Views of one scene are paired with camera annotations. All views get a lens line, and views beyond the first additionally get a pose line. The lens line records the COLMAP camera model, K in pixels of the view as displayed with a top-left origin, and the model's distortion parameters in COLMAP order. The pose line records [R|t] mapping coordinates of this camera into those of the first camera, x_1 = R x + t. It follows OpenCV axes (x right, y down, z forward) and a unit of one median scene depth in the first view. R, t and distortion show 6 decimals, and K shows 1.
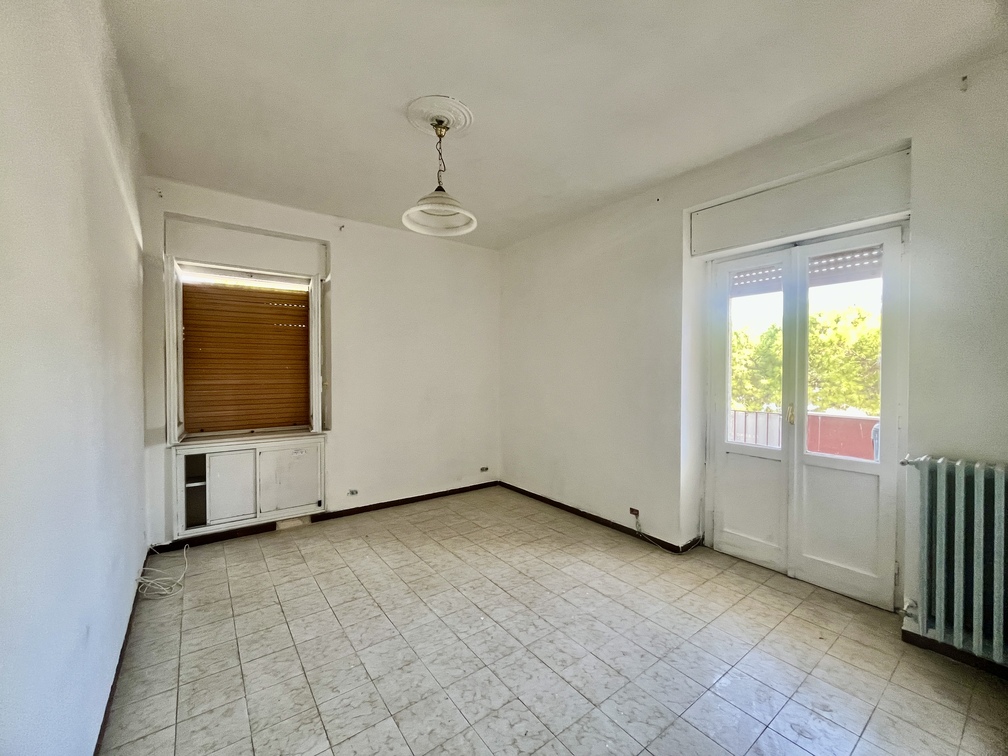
lens RADIAL K [[409.0, 0, 502.7], [0, 409.0, 376.6], [0, 0, 1]] dist [-0.001936, -0.000202]
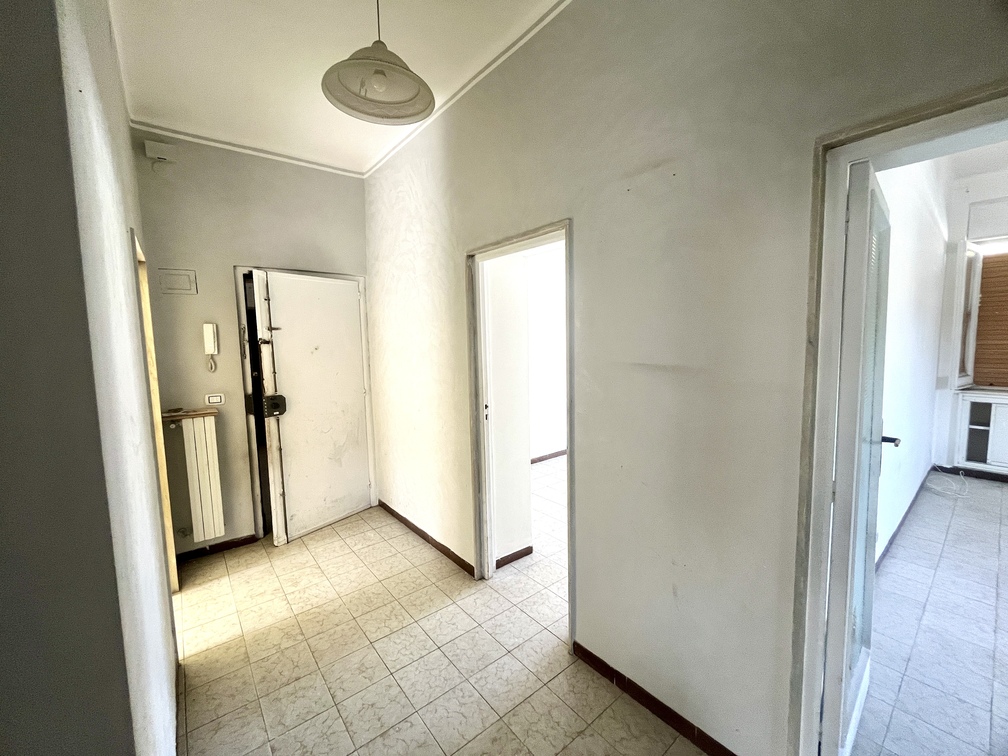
lens RADIAL K [[409.0, 0, 502.7], [0, 409.0, 376.6], [0, 0, 1]] dist [-0.001936, -0.000202]
pose [[0.036602, 0.091383, -0.995143, 0.441629], [0.008425, 0.995747, 0.091748, -0.008358], [0.999294, -0.011742, 0.035676, -0.517327]]
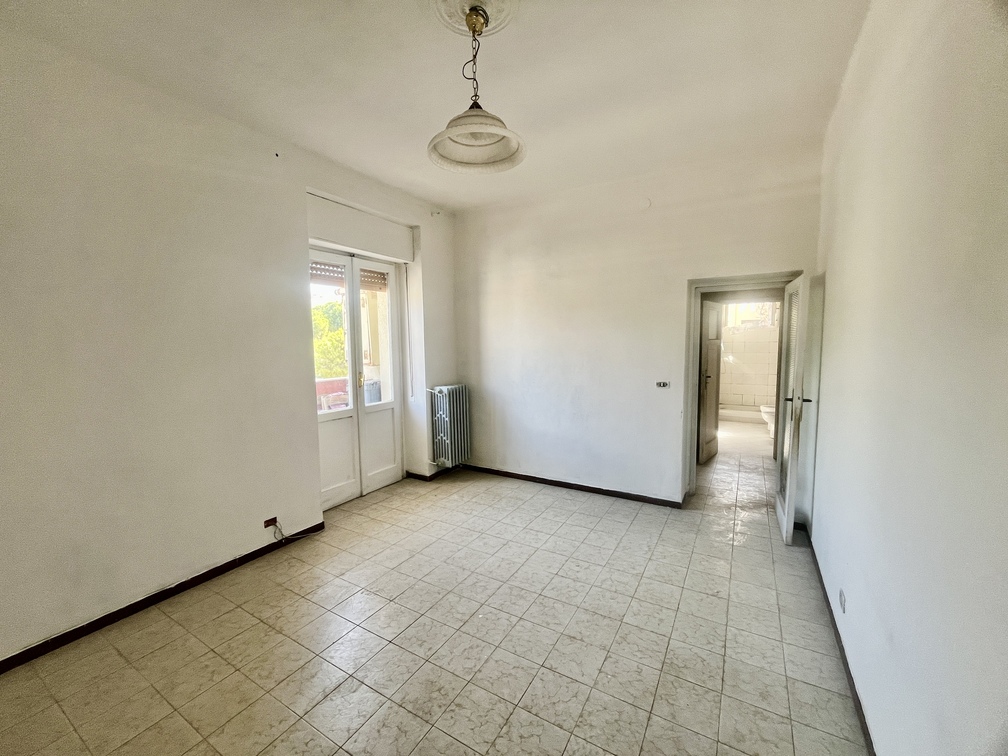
lens RADIAL K [[409.0, 0, 502.7], [0, 409.0, 376.6], [0, 0, 1]] dist [-0.001936, -0.000202]
pose [[-0.380017, -0.076672, 0.921796, -0.725313], [0.028030, 0.995146, 0.094329, -0.035717], [-0.924555, 0.061685, -0.376023, 1.032581]]
